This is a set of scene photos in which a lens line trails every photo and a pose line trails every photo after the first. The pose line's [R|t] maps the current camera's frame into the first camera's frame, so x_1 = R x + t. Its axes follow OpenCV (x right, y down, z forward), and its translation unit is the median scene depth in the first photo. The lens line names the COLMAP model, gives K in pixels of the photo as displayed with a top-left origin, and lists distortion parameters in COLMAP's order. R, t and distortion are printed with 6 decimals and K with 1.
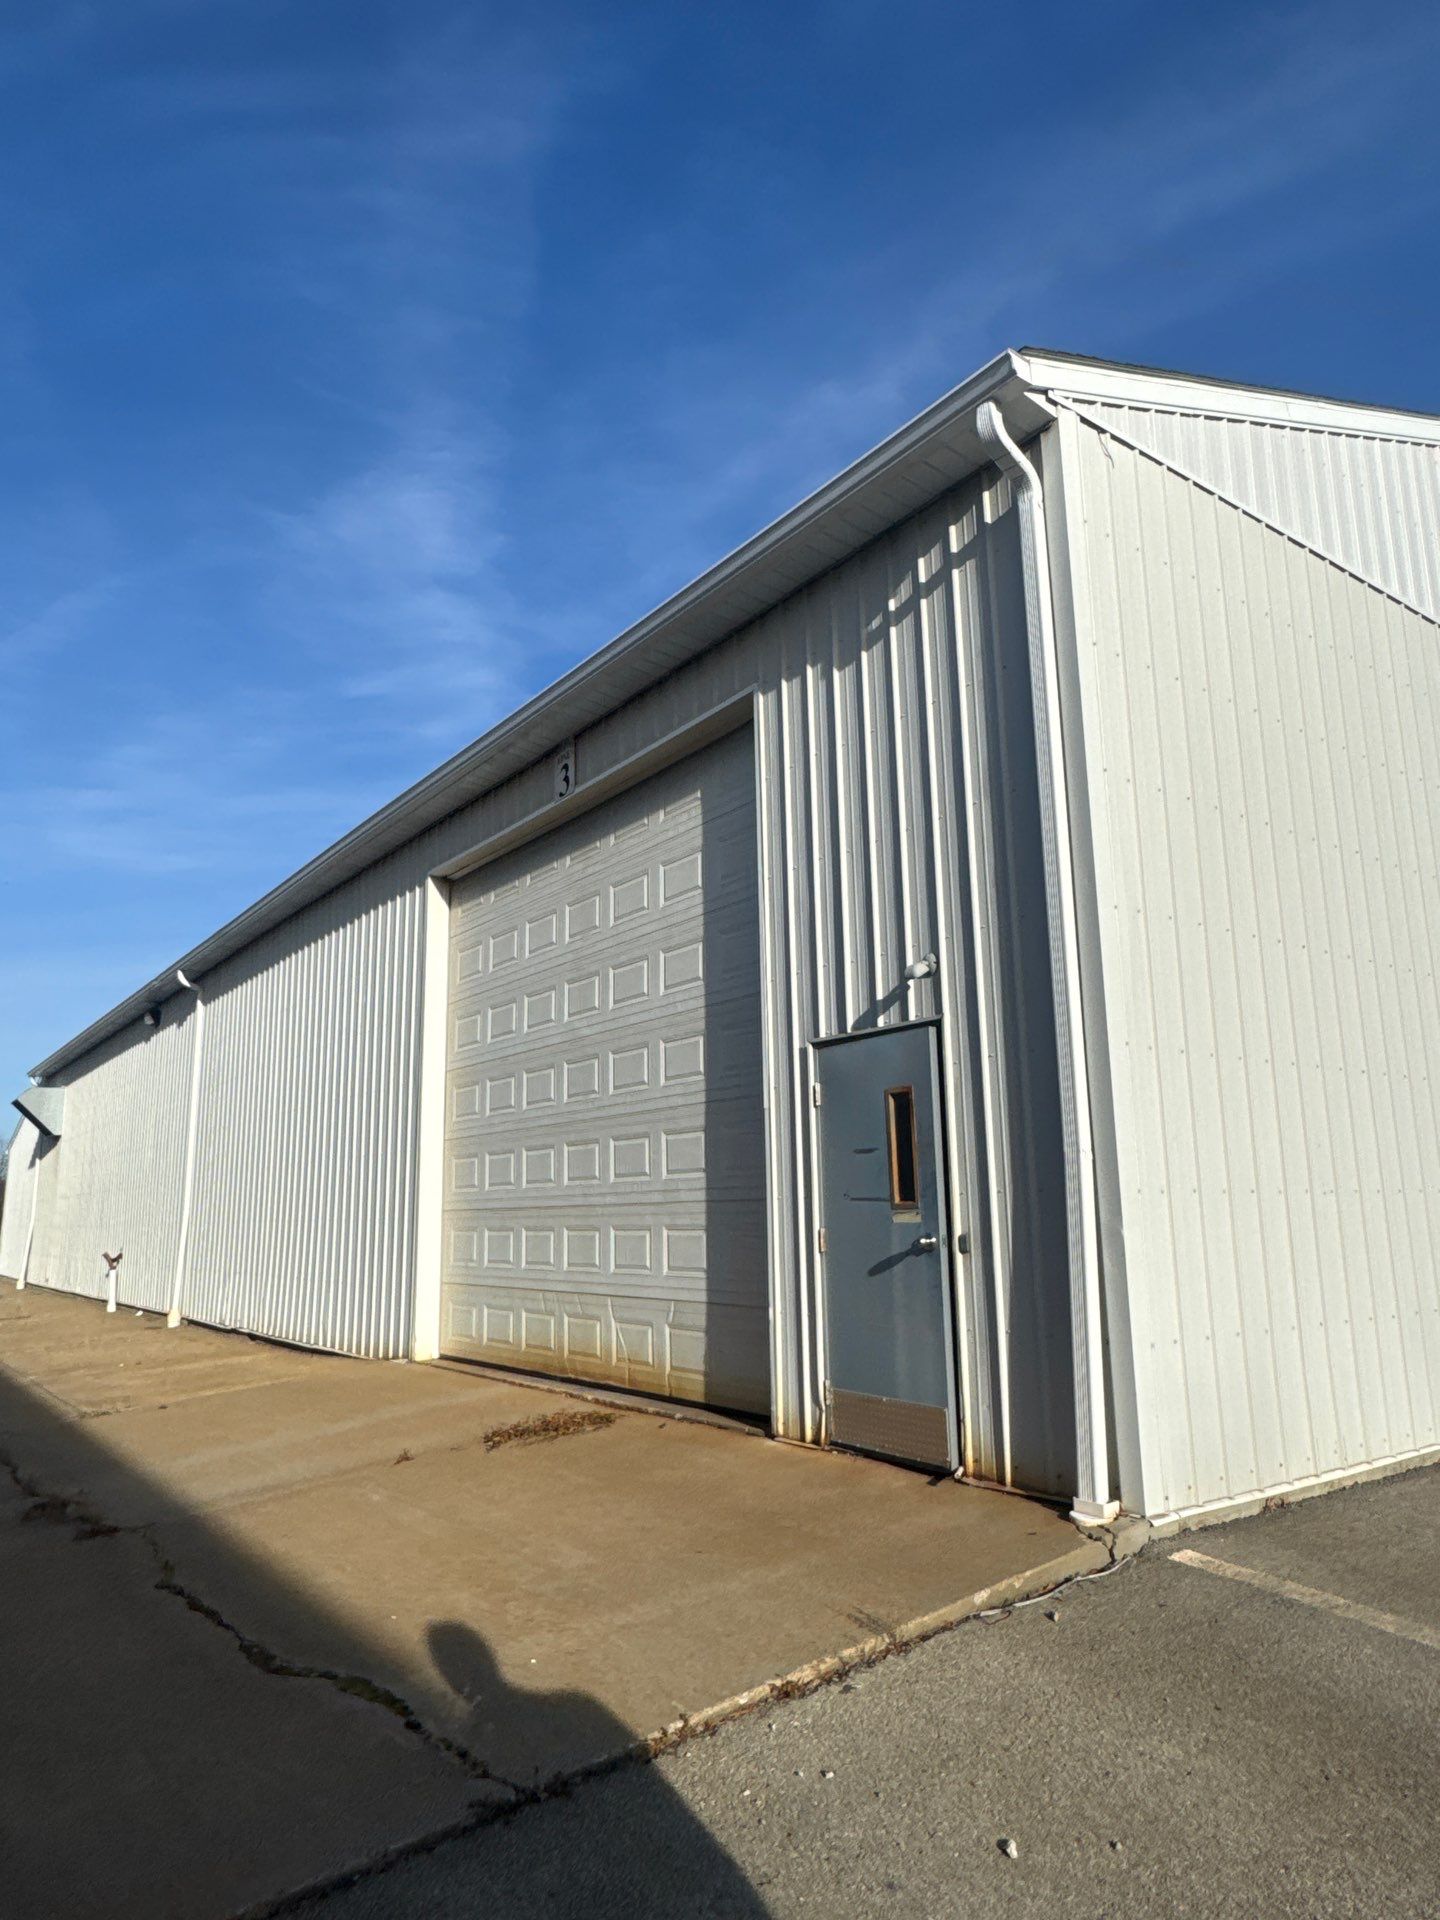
lens RADIAL K [[1248.1, 0, 724.6], [0, 1248.1, 961.1], [0, 0, 1]] dist [-0.017836, -0.001791]
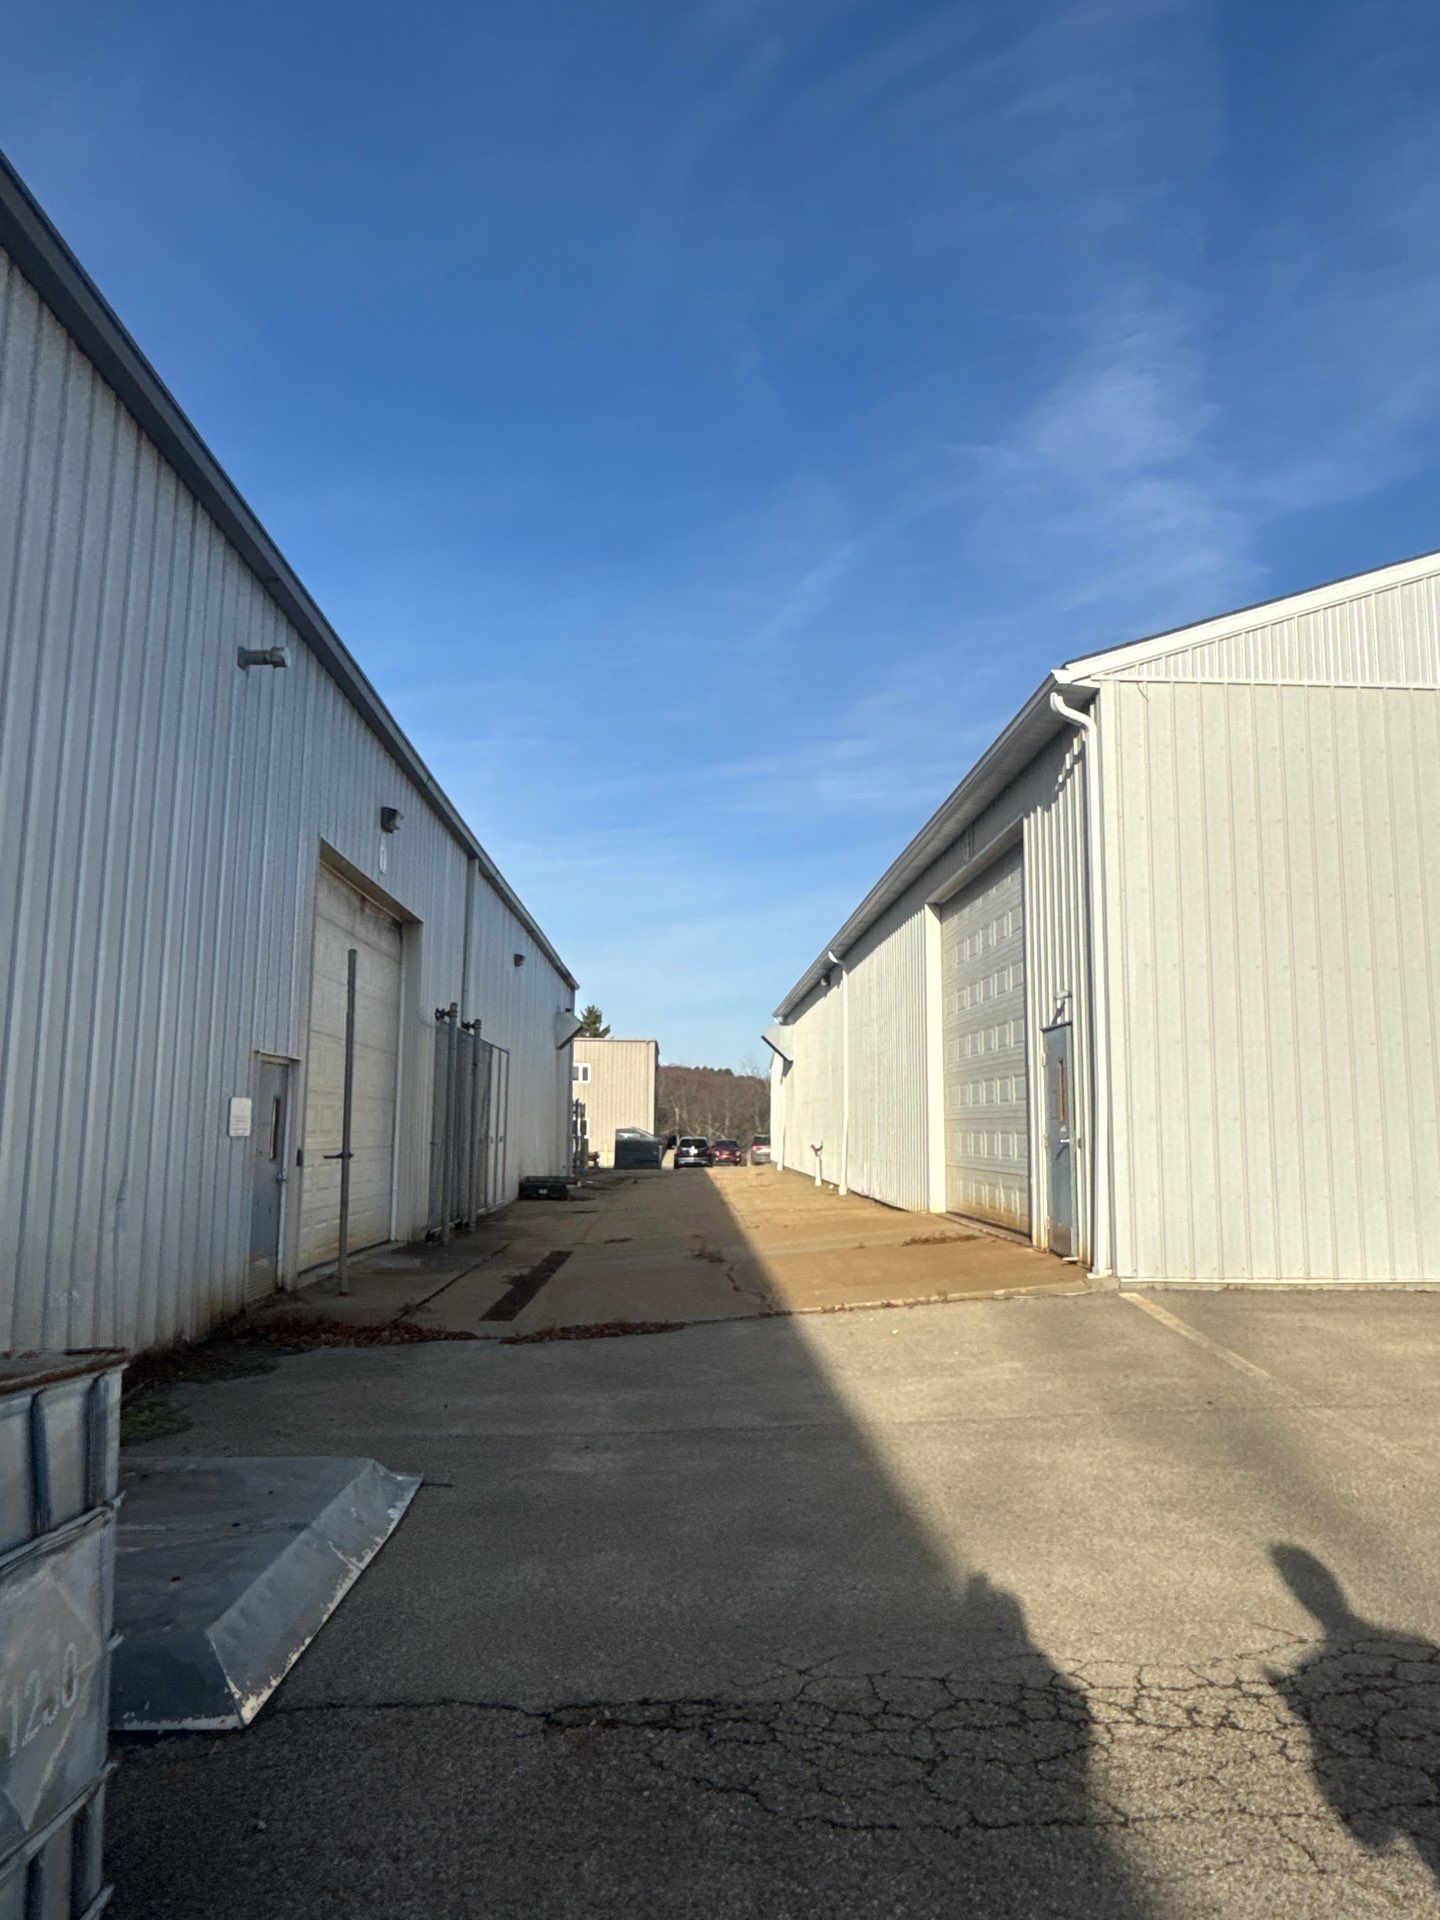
lens RADIAL K [[1248.1, 0, 719.4], [0, 1248.1, 962.3], [0, 0, 1]] dist [-0.017836, -0.001791]
pose [[0.829171, -0.051663, -0.556603, 0.402372], [0.092763, 0.994631, 0.045868, -0.090552], [0.551245, -0.089665, 0.829511, -0.419275]]
